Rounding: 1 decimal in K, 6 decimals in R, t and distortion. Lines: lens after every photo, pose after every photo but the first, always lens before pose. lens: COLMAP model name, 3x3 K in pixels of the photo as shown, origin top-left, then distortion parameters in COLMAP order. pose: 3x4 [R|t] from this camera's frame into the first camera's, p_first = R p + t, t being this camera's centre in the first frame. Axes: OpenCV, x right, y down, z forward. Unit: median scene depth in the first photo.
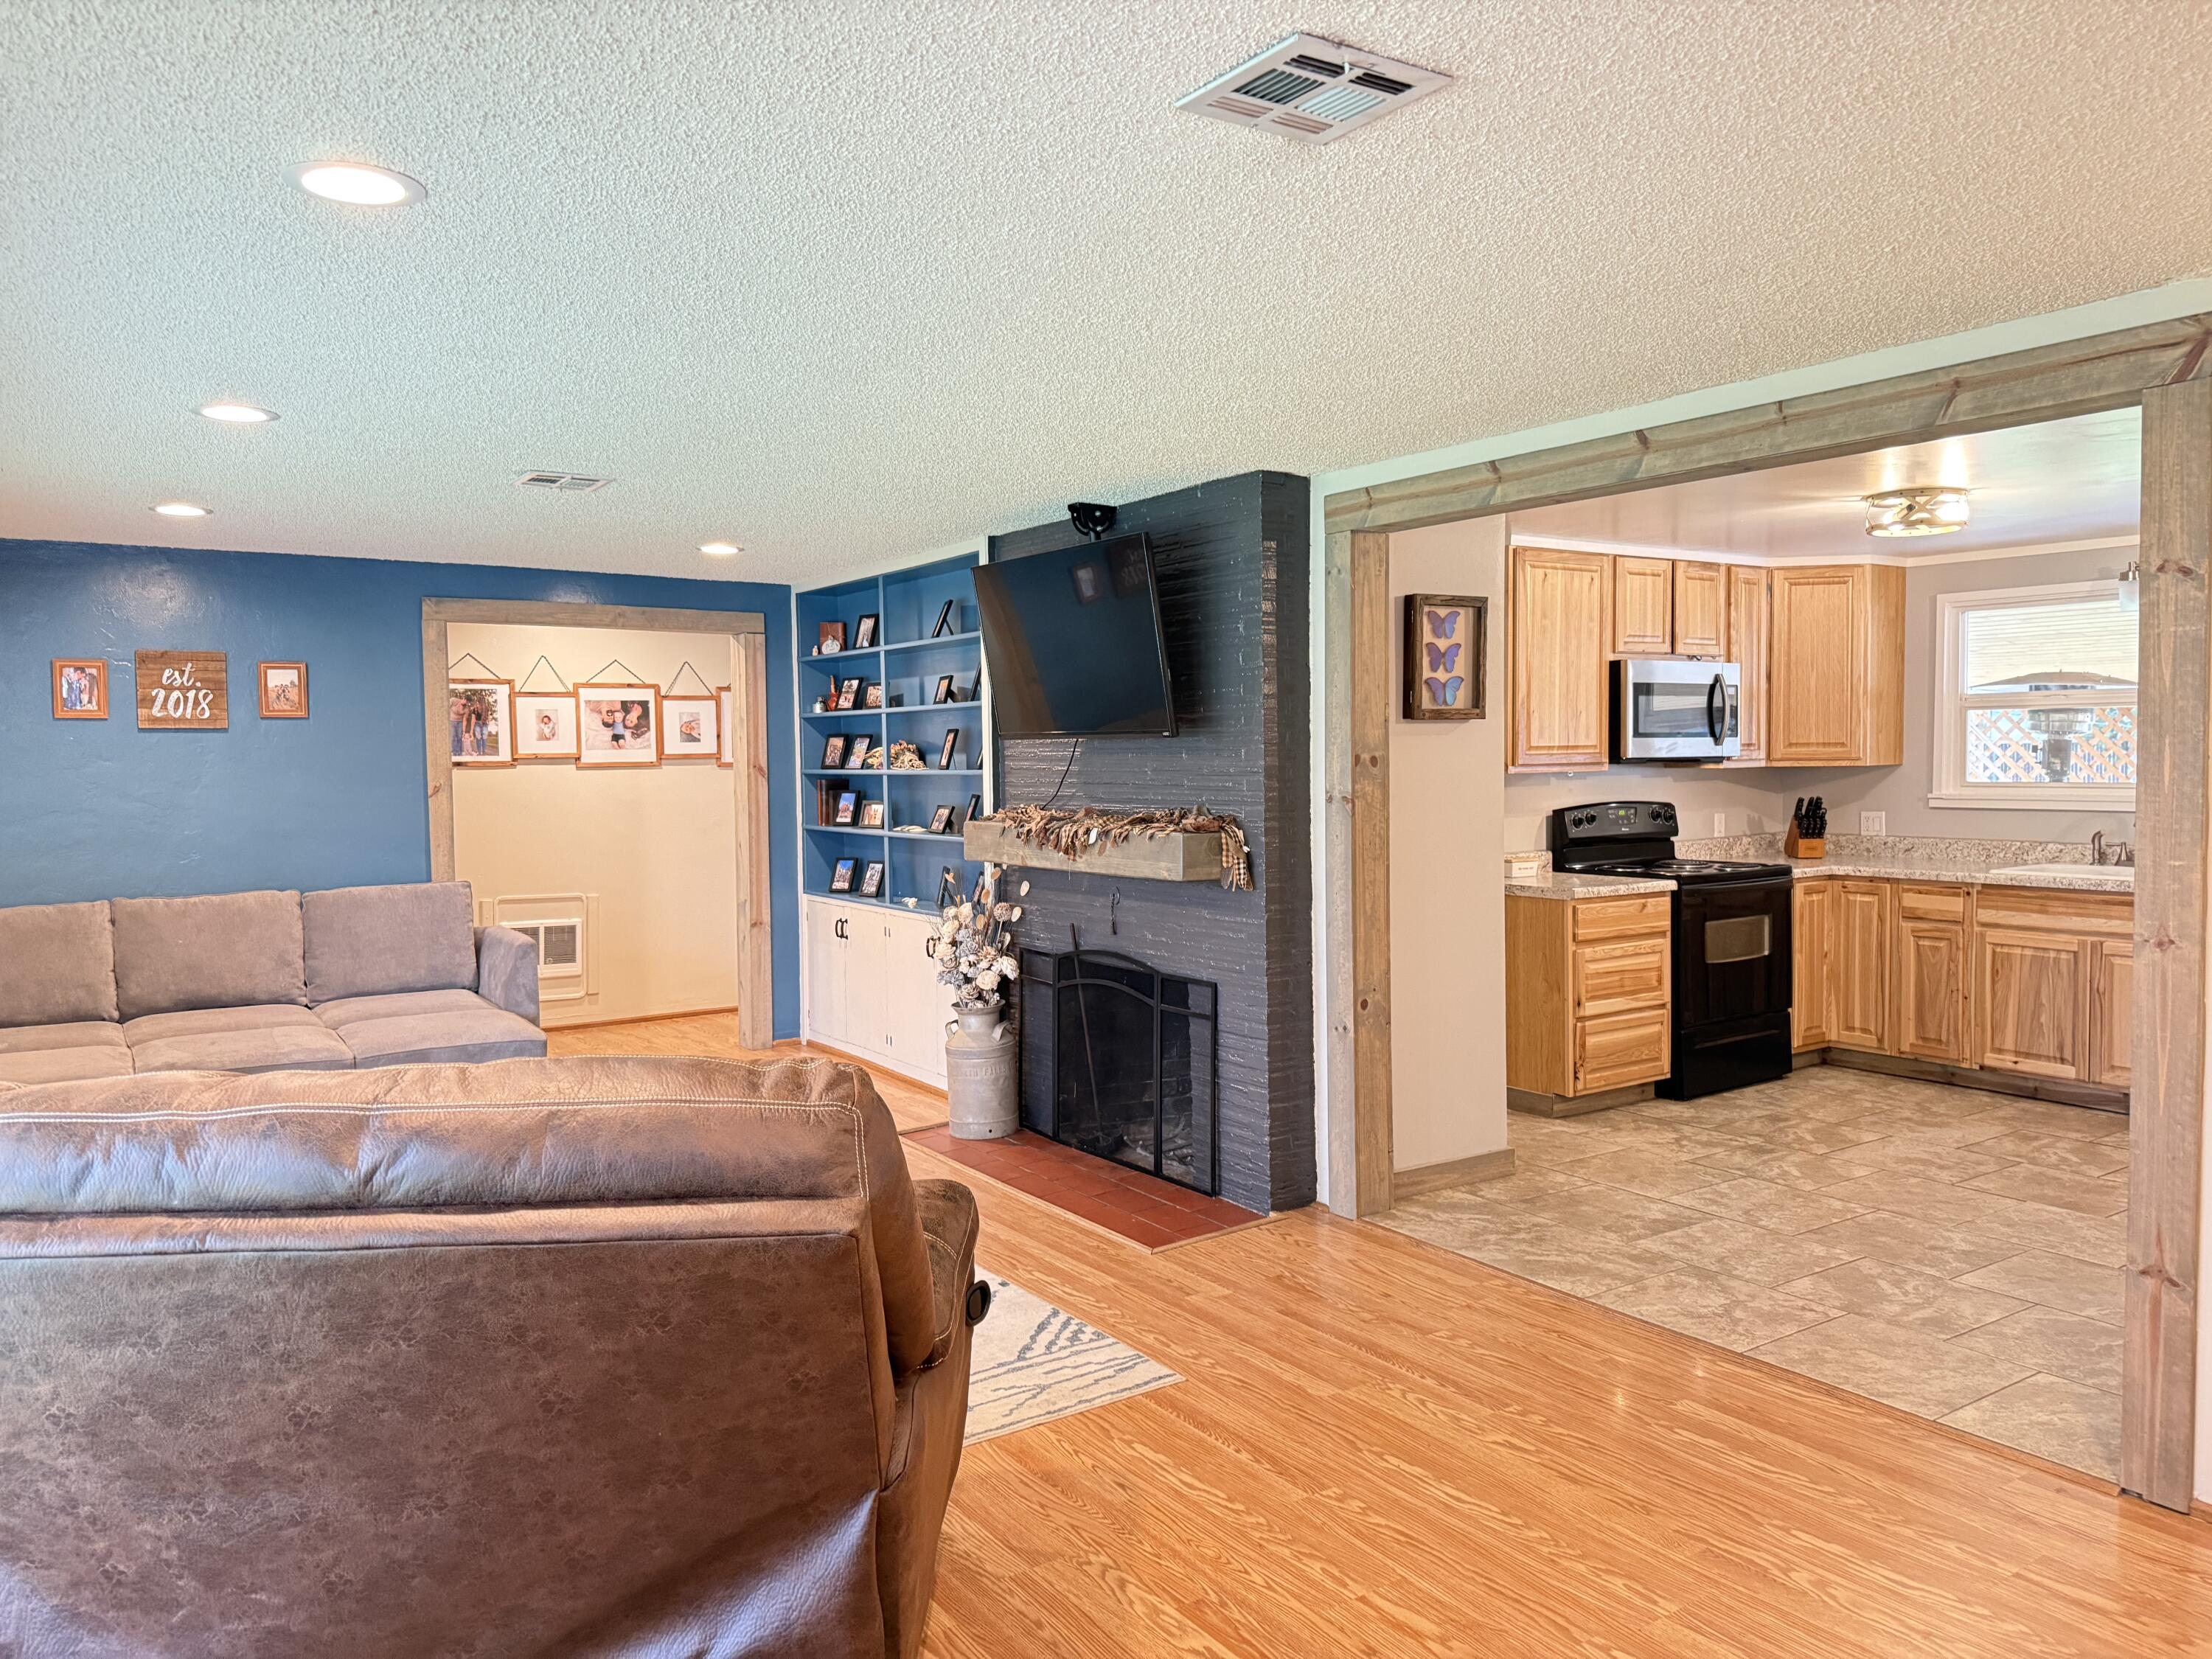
lens RADIAL K [[1543.6, 0, 1100.5], [0, 1543.6, 835.9], [0, 0, 1]] dist [0.152608, -0.269051]
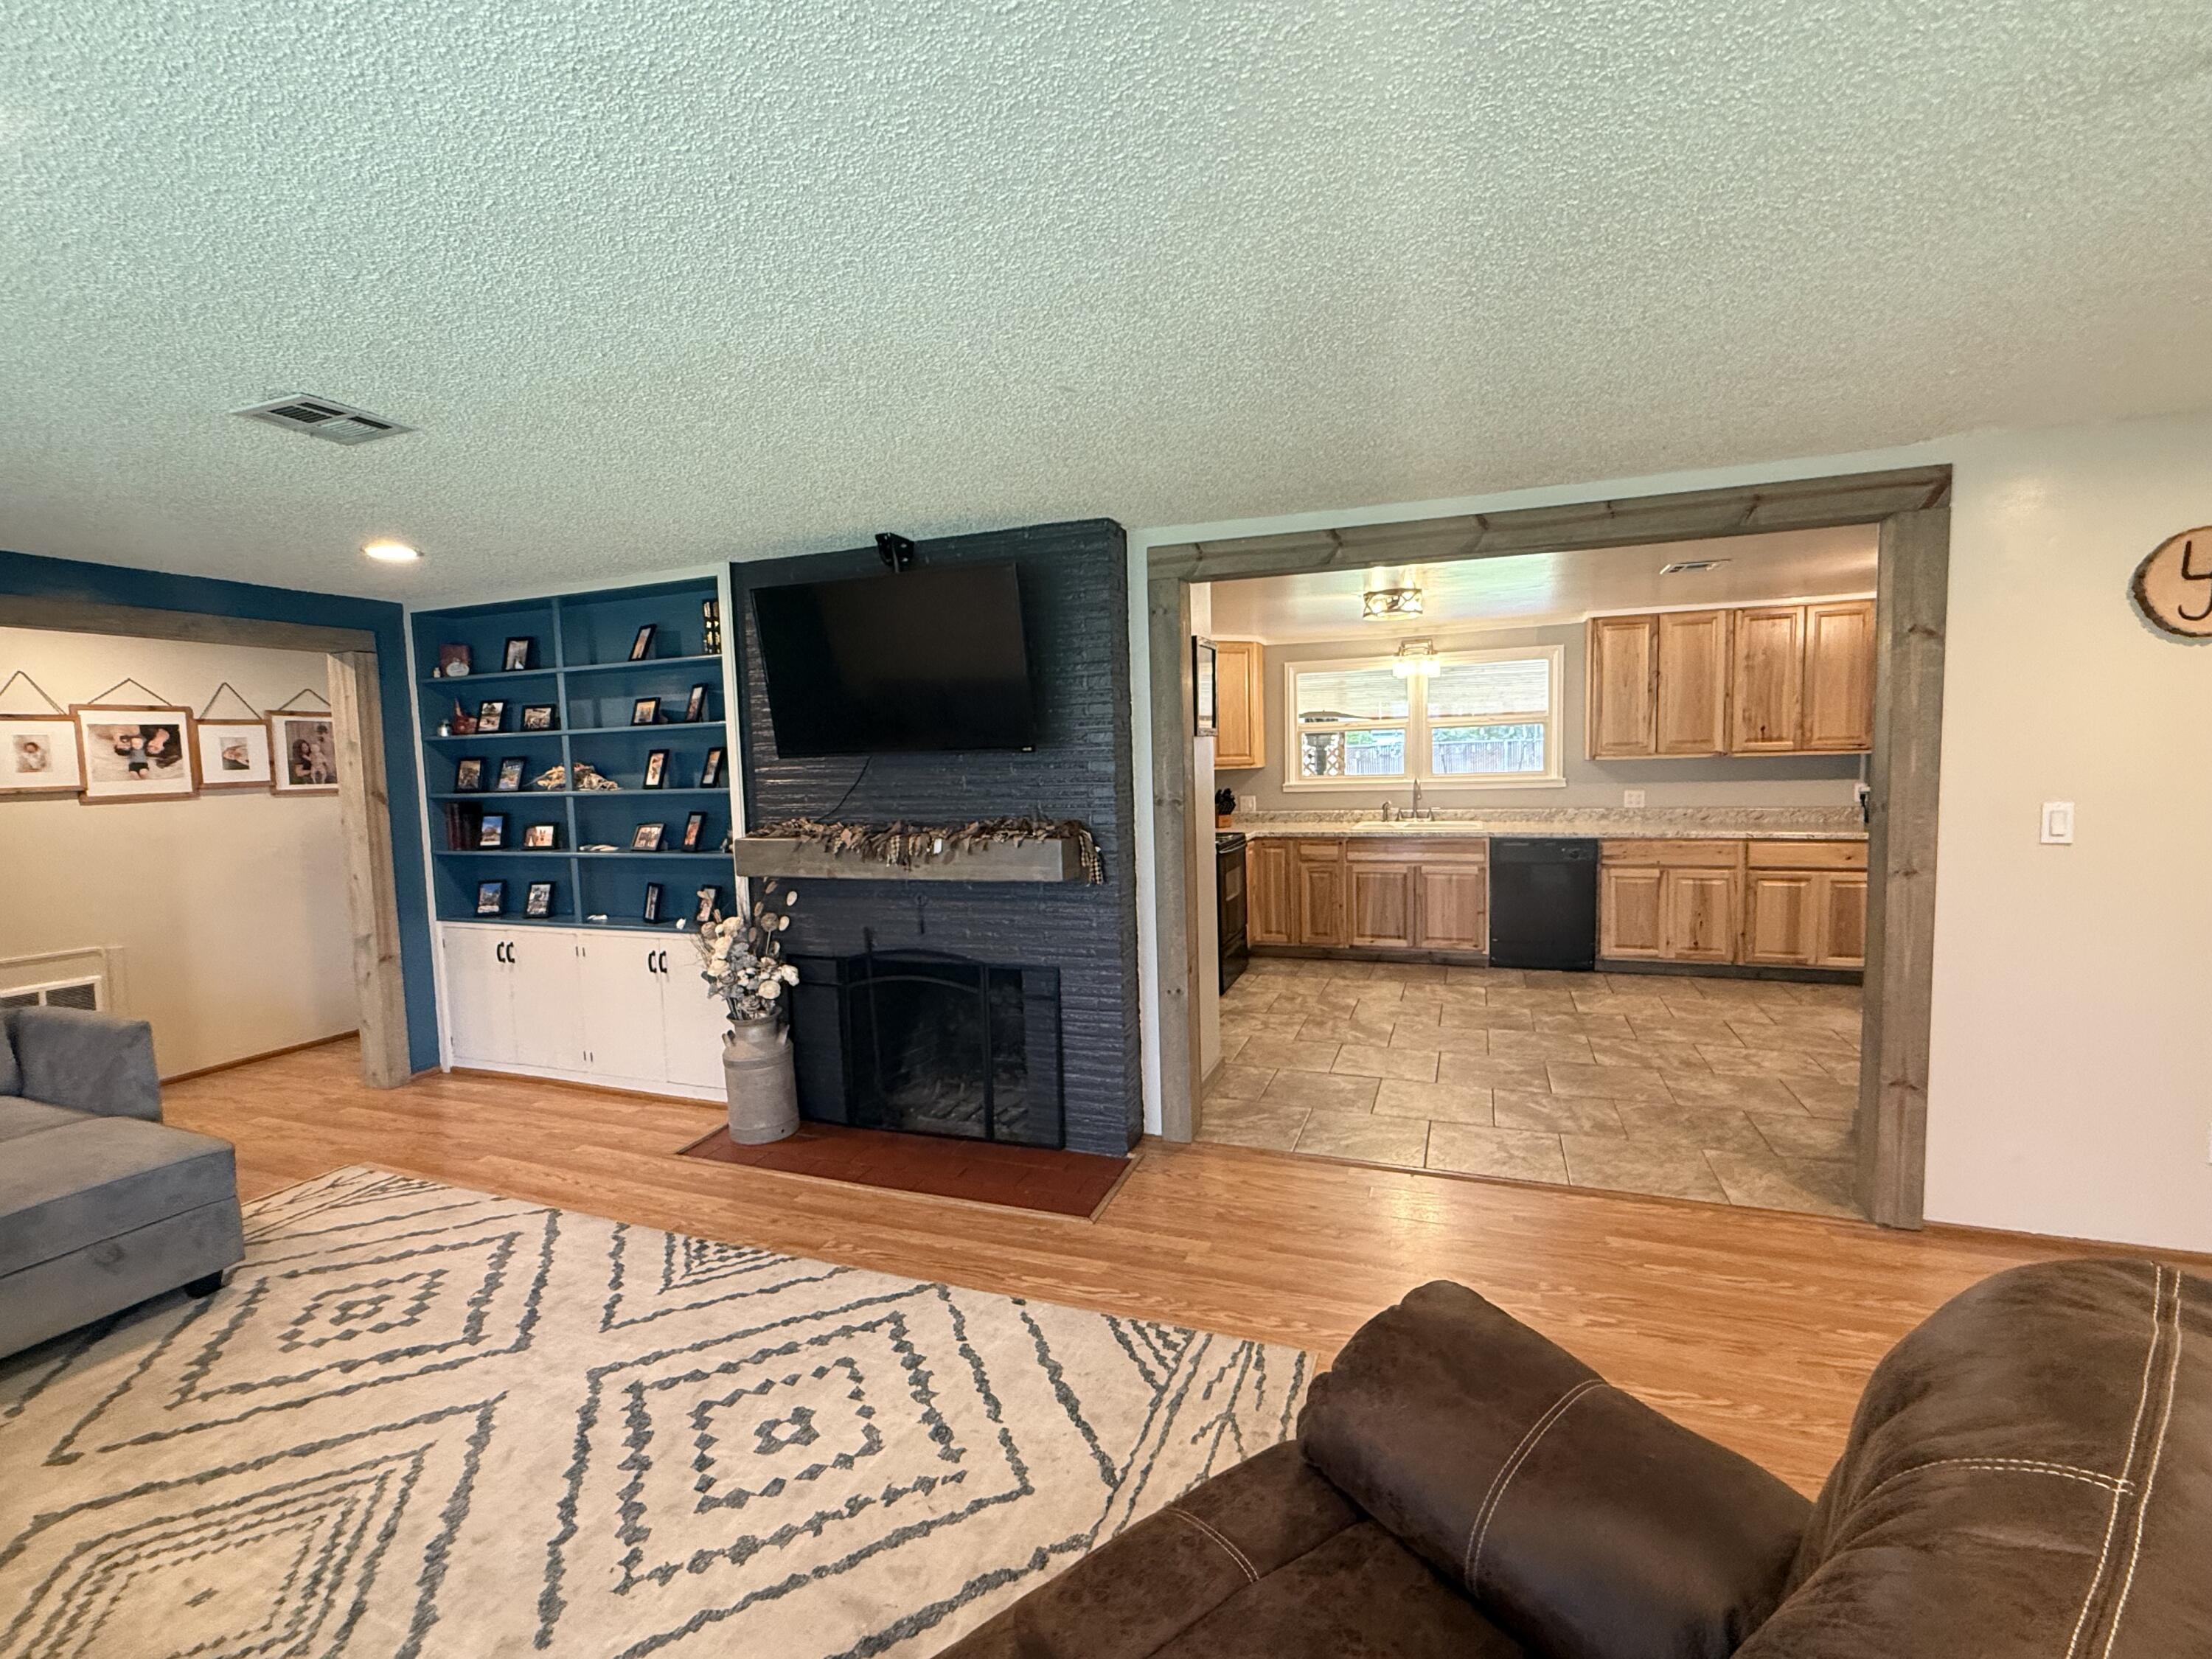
lens RADIAL K [[971.9, 0, 1104.5], [0, 971.9, 835.4], [0, 0, 1]] dist [-0.001437, -0.000211]
pose [[0.814907, -0.061348, 0.576336, -0.254323], [0.051103, 0.998115, 0.033987, -0.020528], [-0.577334, 0.001756, 0.816506, 0.328250]]
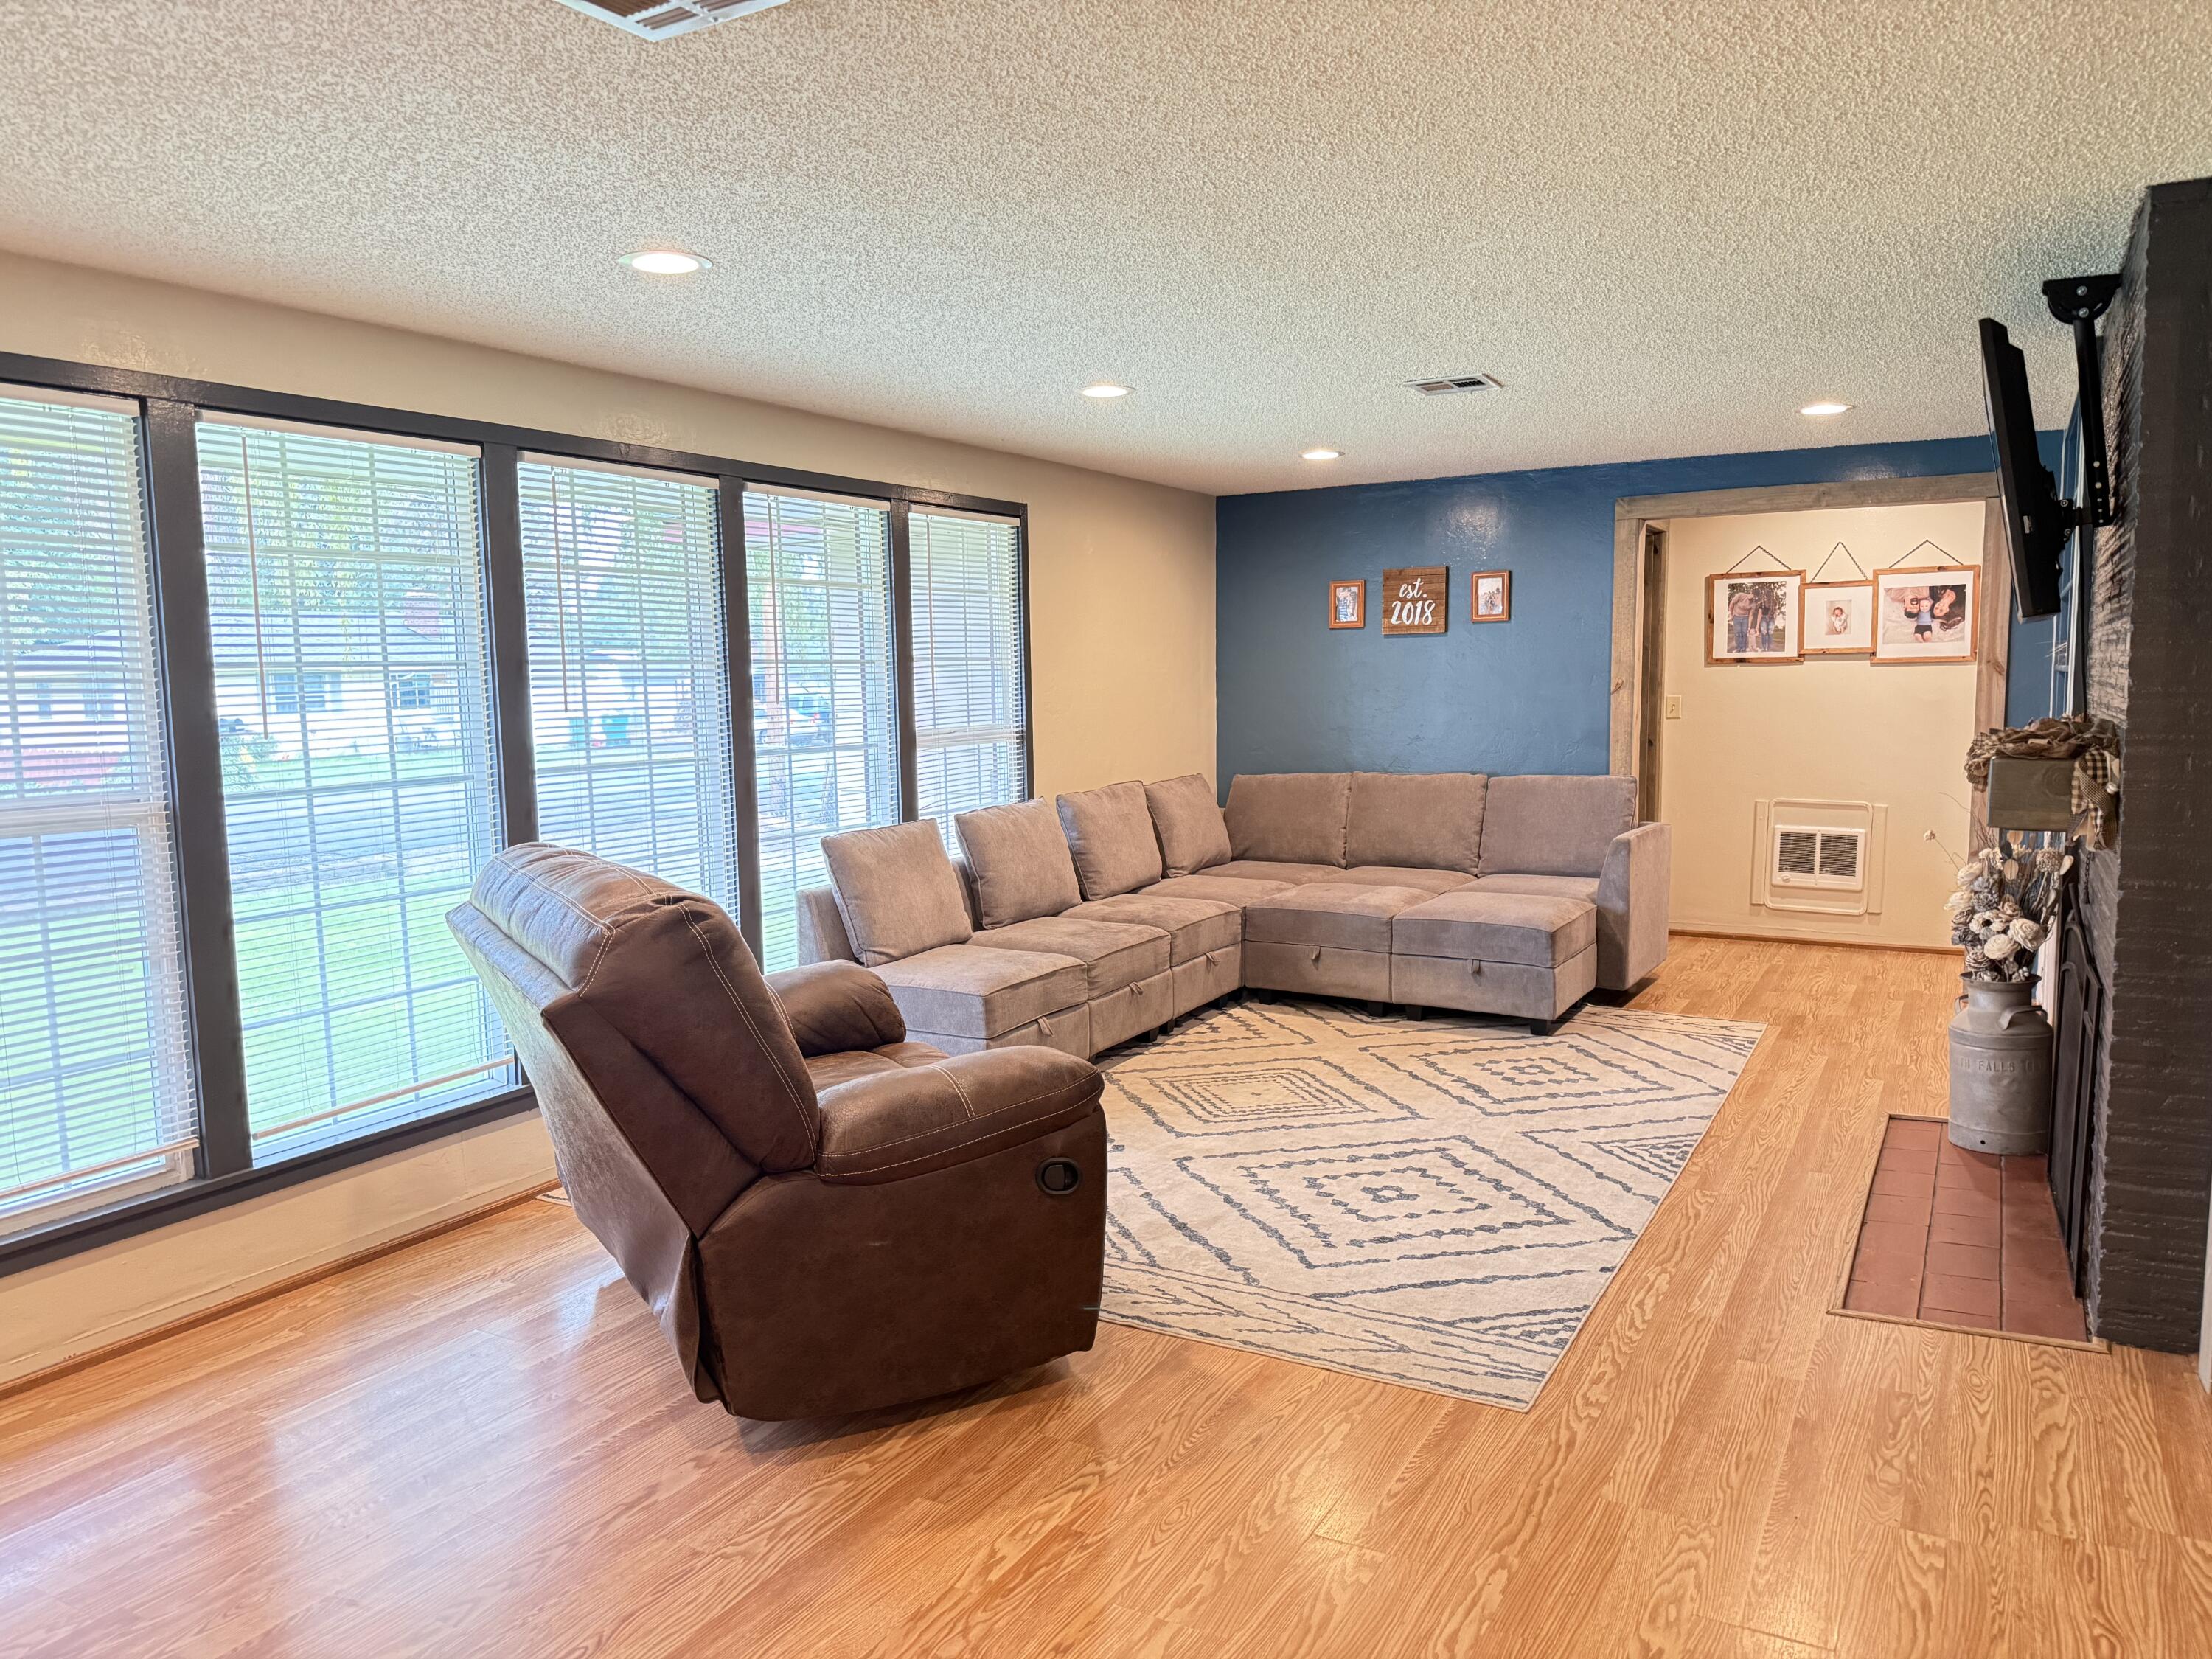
lens RADIAL K [[1543.6, 0, 1100.5], [0, 1543.6, 835.9], [0, 0, 1]] dist [0.152608, -0.269051]
pose [[0.448103, 0.097388, -0.888662, 0.397896], [-0.038481, 0.995229, 0.089662, -0.012200], [0.893153, -0.005981, 0.449712, 0.259285]]
